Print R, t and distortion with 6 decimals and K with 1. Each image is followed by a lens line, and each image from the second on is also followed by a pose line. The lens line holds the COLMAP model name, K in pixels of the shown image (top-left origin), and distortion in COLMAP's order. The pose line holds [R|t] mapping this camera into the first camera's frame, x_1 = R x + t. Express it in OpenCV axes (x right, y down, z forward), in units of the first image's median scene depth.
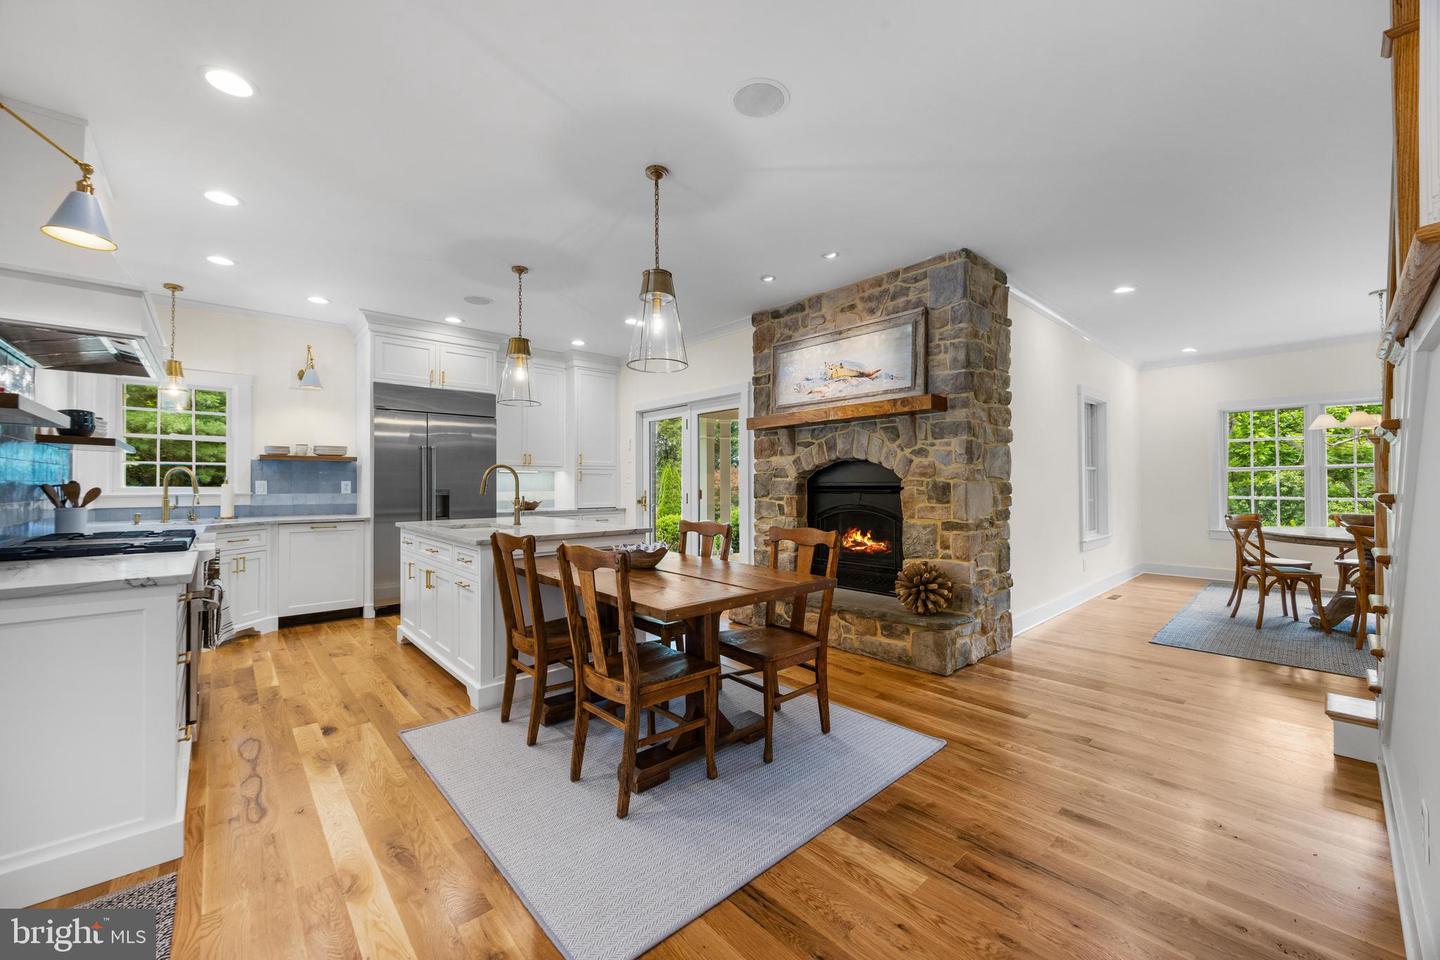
lens RADIAL K [[544.1, 0, 724.2], [0, 544.1, 480.8], [0, 0, 1]] dist [-0.000930, -0.000377]
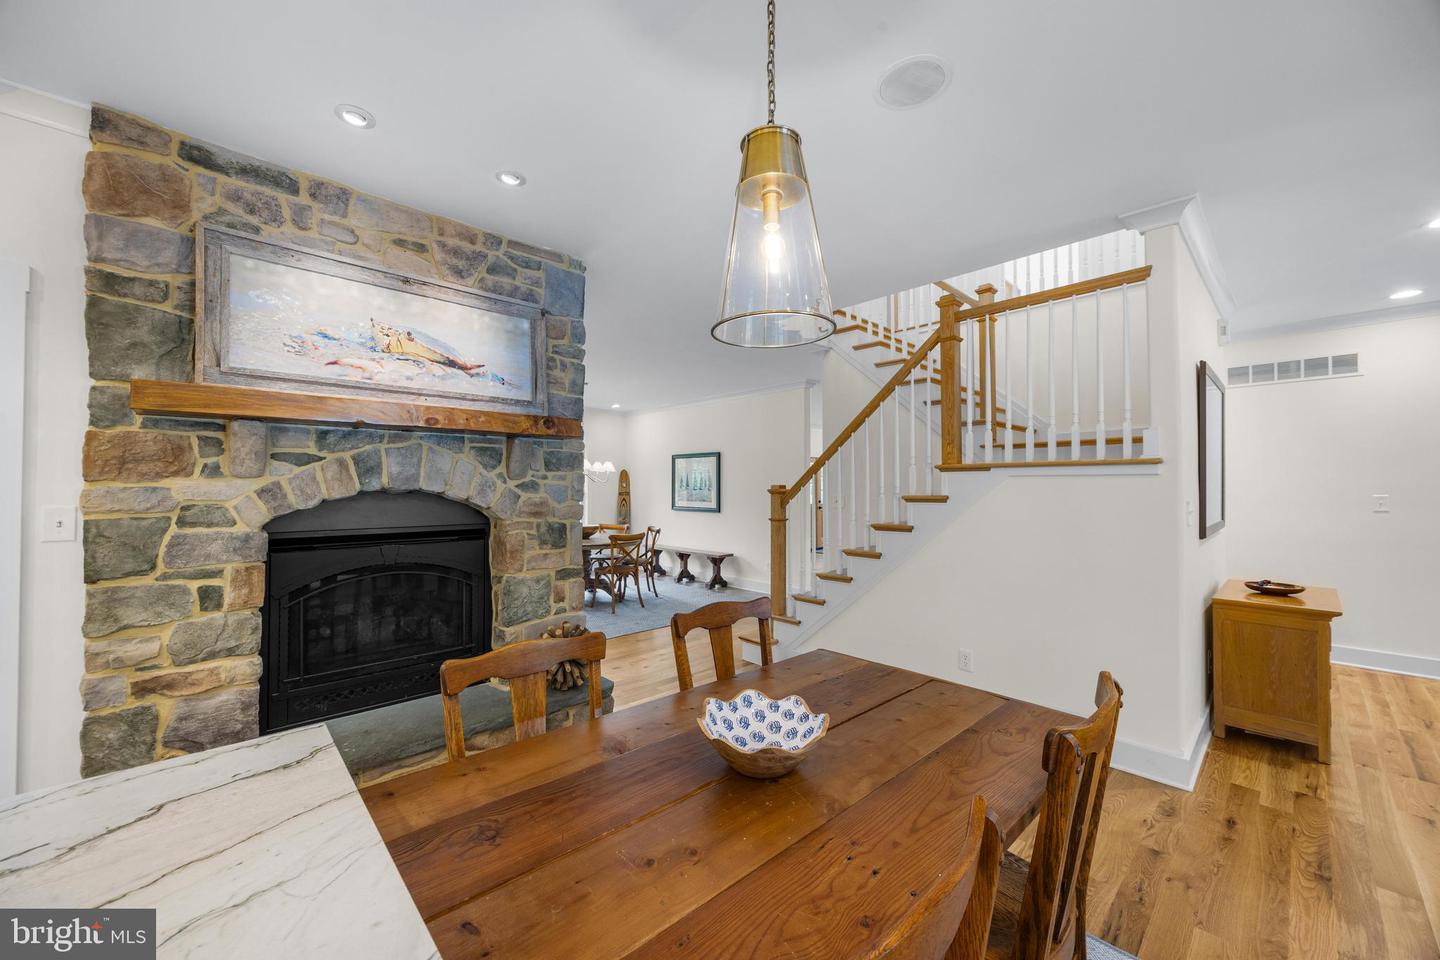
lens RADIAL K [[544.1, 0, 712.9], [0, 544.1, 482.7], [0, 0, 1]] dist [-0.000930, -0.000377]
pose [[0.007549, 0.016443, 0.999836, -0.397926], [-0.003875, 0.999858, -0.016414, -0.042601], [-0.999964, -0.003751, 0.007612, 0.685427]]
